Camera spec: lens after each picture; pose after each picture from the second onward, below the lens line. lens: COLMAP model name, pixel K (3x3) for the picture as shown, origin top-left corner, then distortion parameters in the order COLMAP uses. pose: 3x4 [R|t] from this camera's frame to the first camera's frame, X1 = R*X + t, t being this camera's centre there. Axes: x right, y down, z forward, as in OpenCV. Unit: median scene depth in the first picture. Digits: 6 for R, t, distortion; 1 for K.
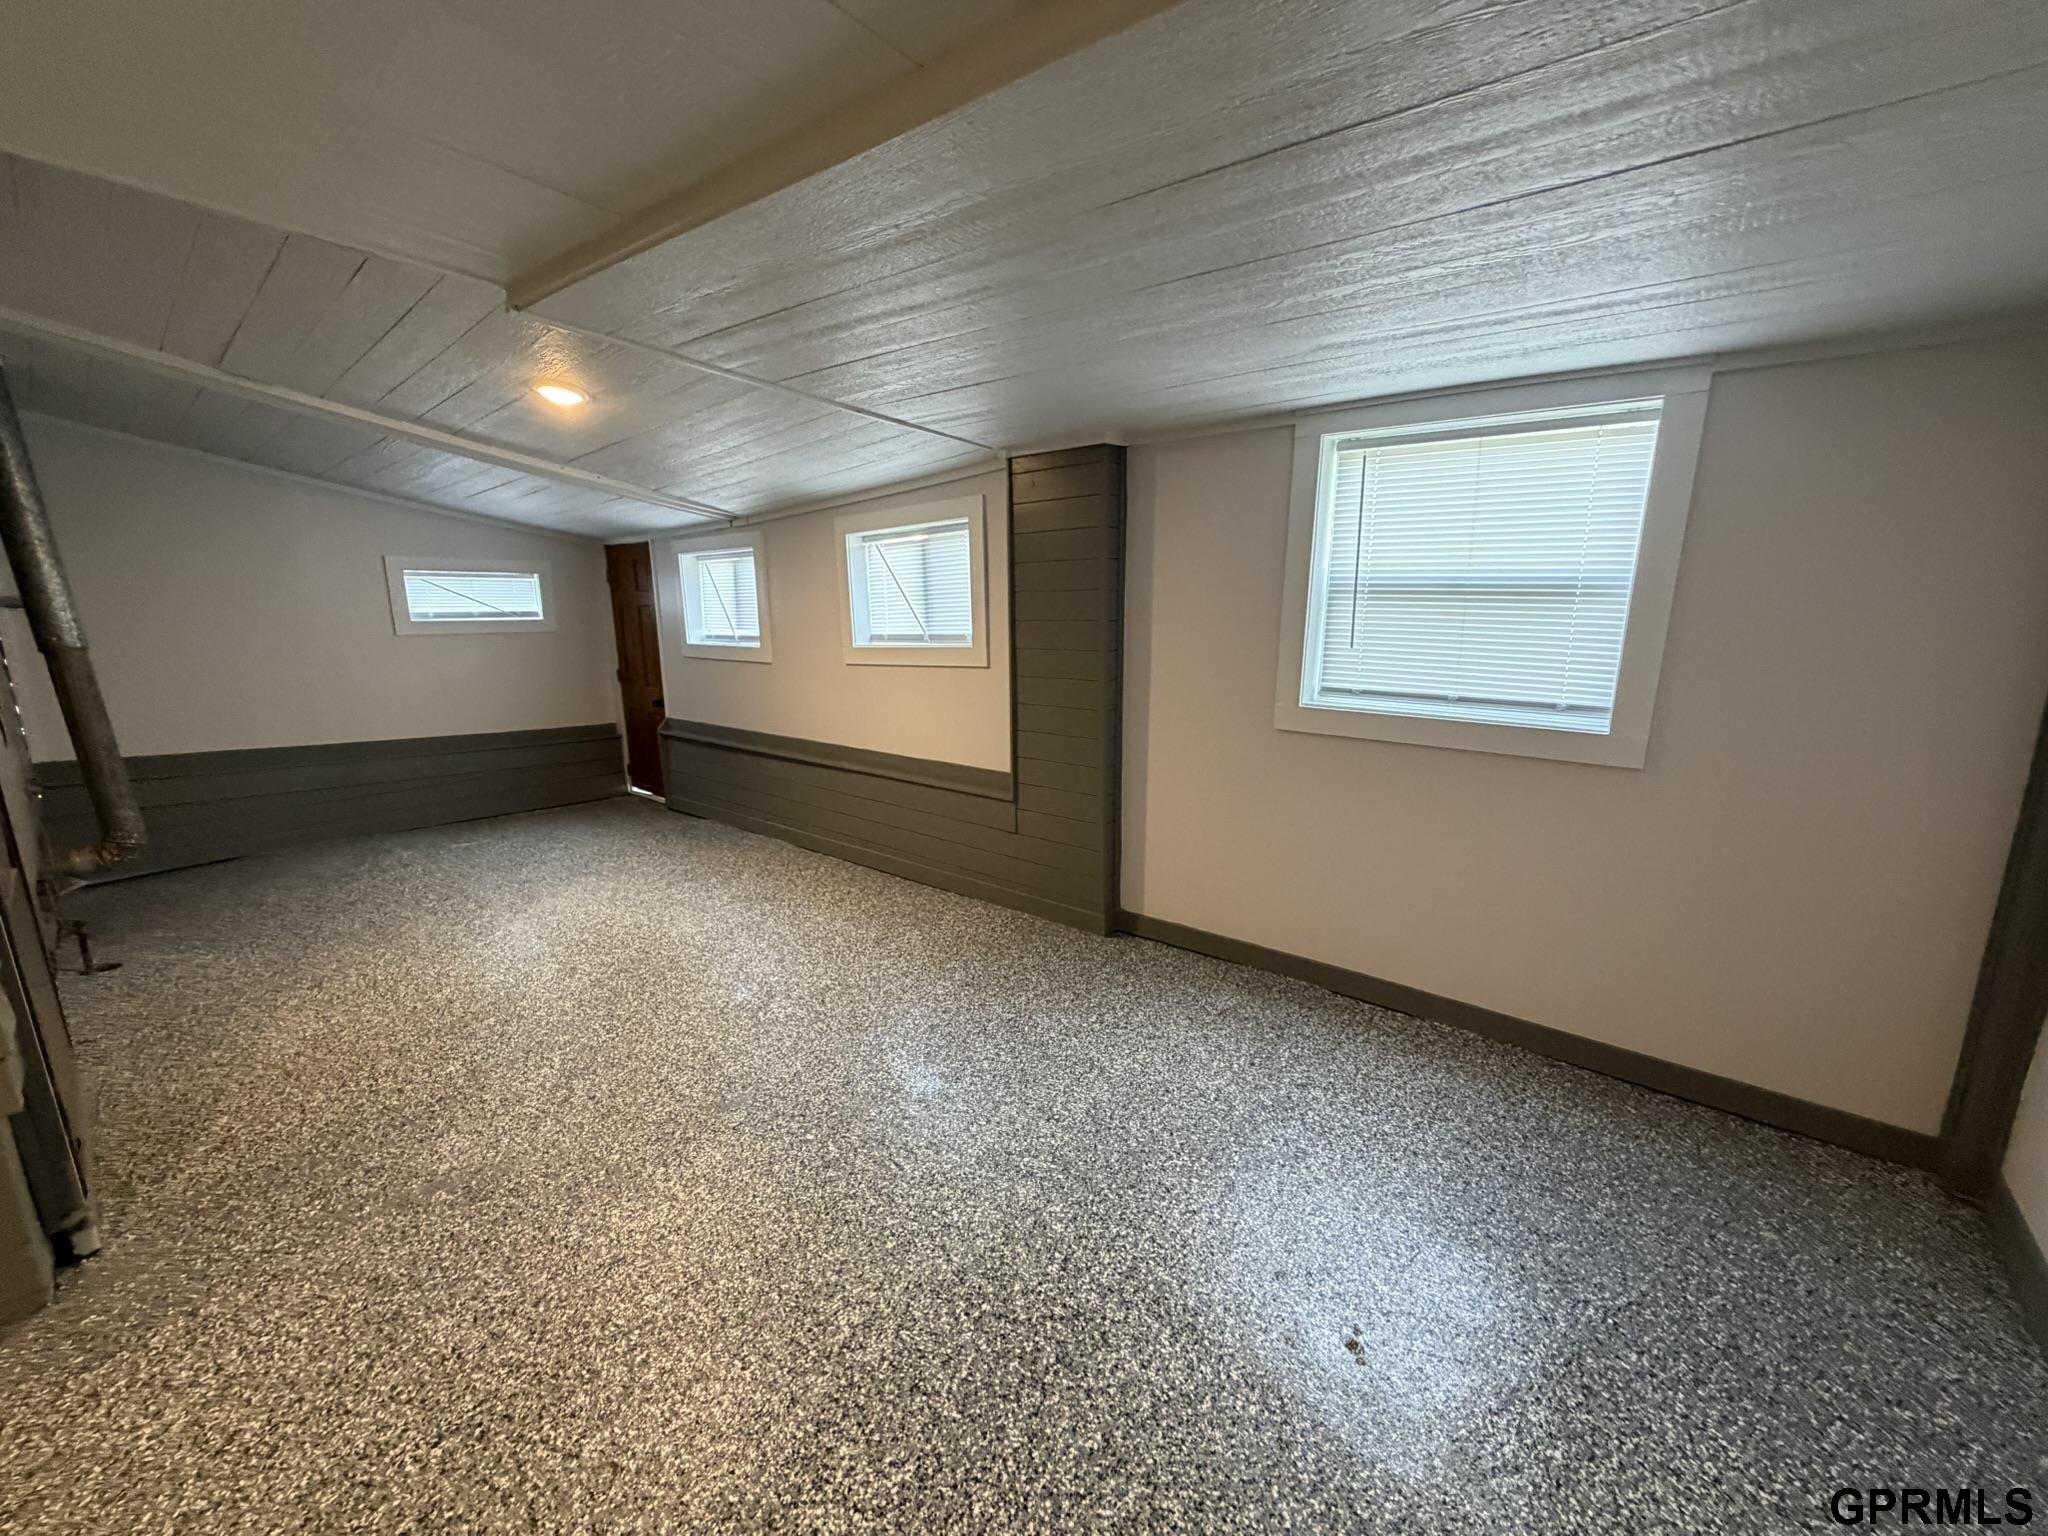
lens RADIAL K [[819.5, 0, 1024.5], [0, 819.5, 768.7], [0, 0, 1]] dist [0.000040, 0.000616]
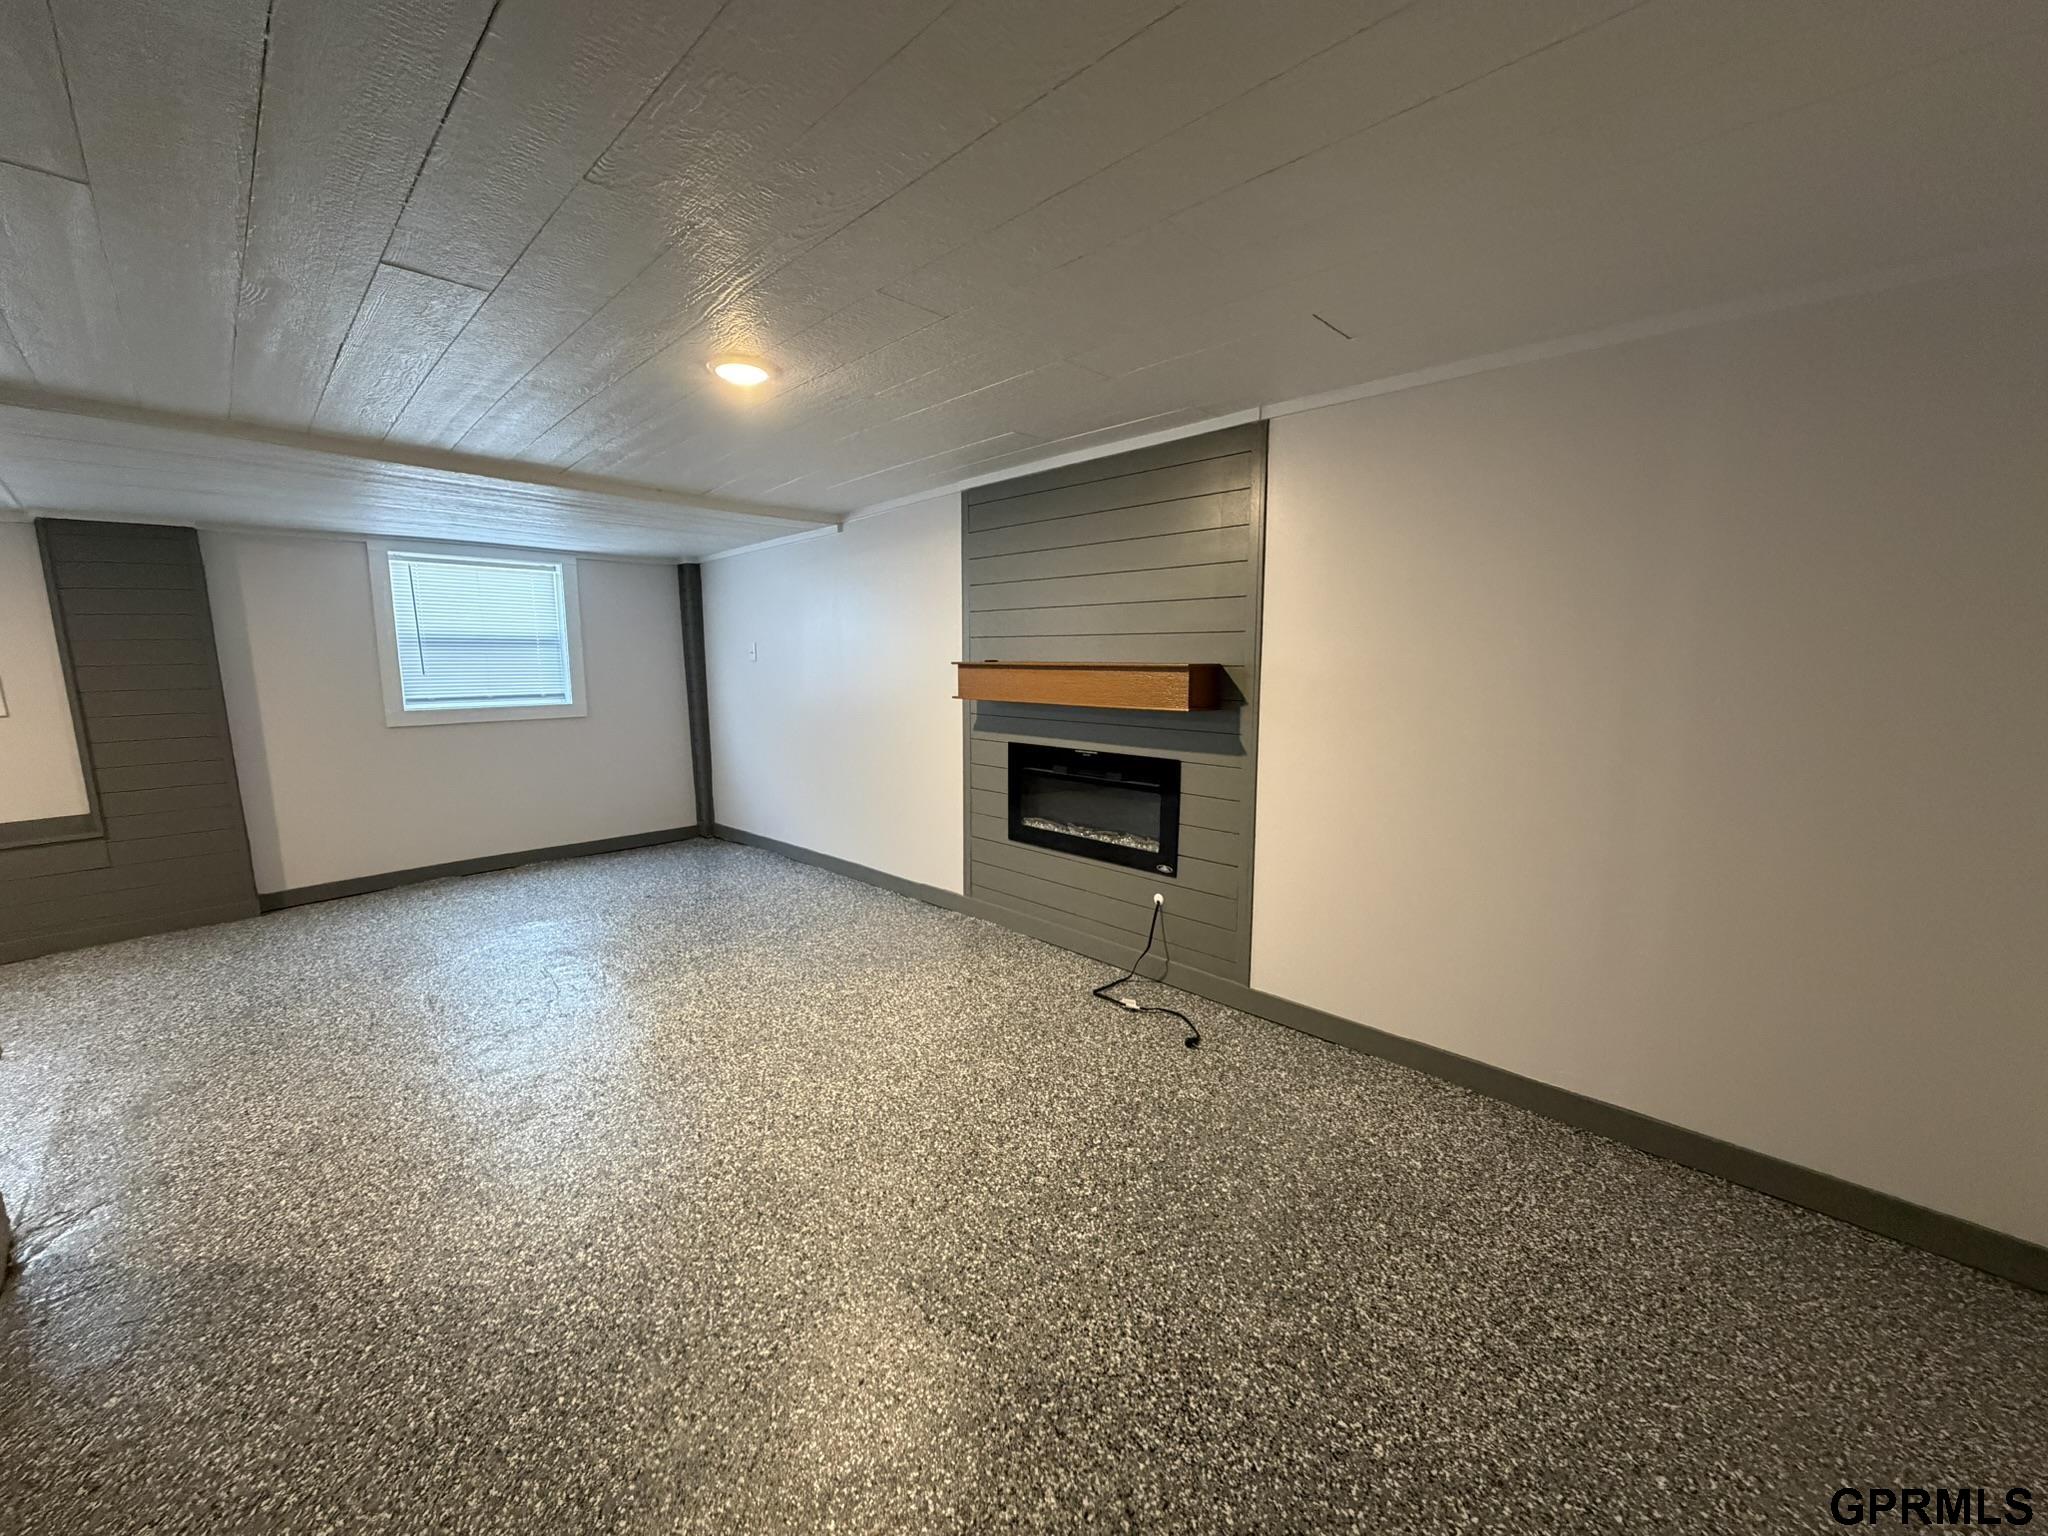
lens RADIAL K [[819.5, 0, 1015.4], [0, 819.5, 778.3], [0, 0, 1]] dist [0.000040, 0.000616]
pose [[0.098863, -0.154398, 0.983050, -1.444835], [0.214933, 0.967884, 0.130401, 0.126082], [-0.971612, 0.198398, 0.128874, -0.460635]]
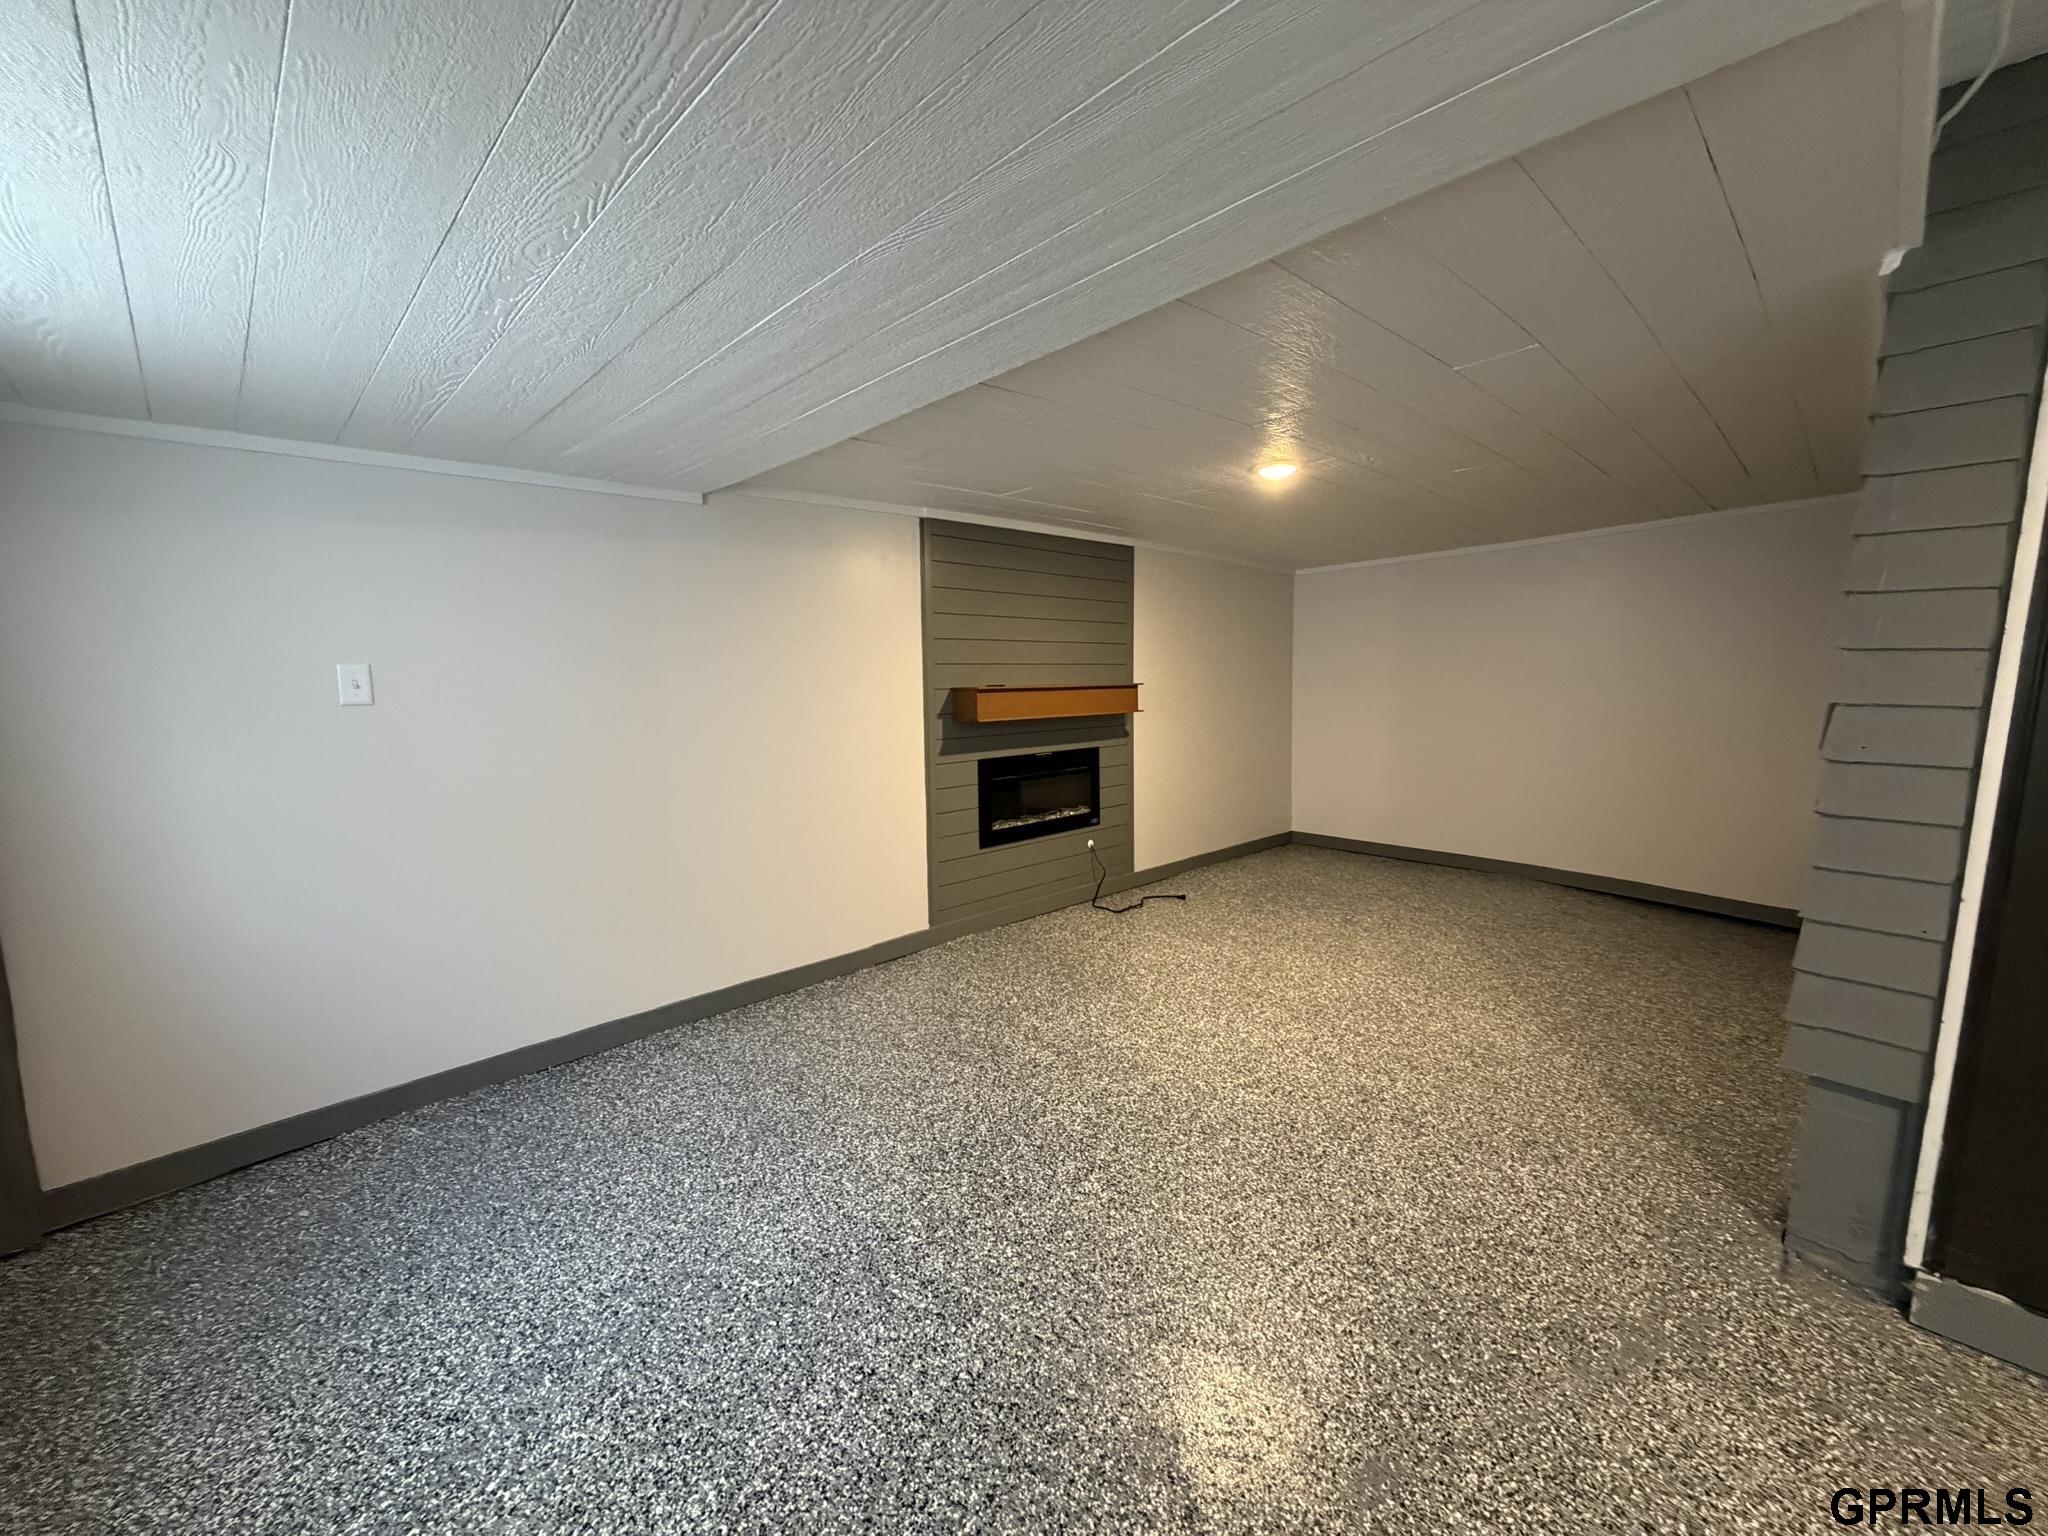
lens RADIAL K [[819.5, 0, 1020.6], [0, 819.5, 777.5], [0, 0, 1]] dist [0.000040, 0.000616]
pose [[-0.993943, -0.001444, 0.109889, -0.163126], [0.035017, 0.943636, 0.329127, -0.269410], [-0.104171, 0.330982, -0.937870, 1.367608]]
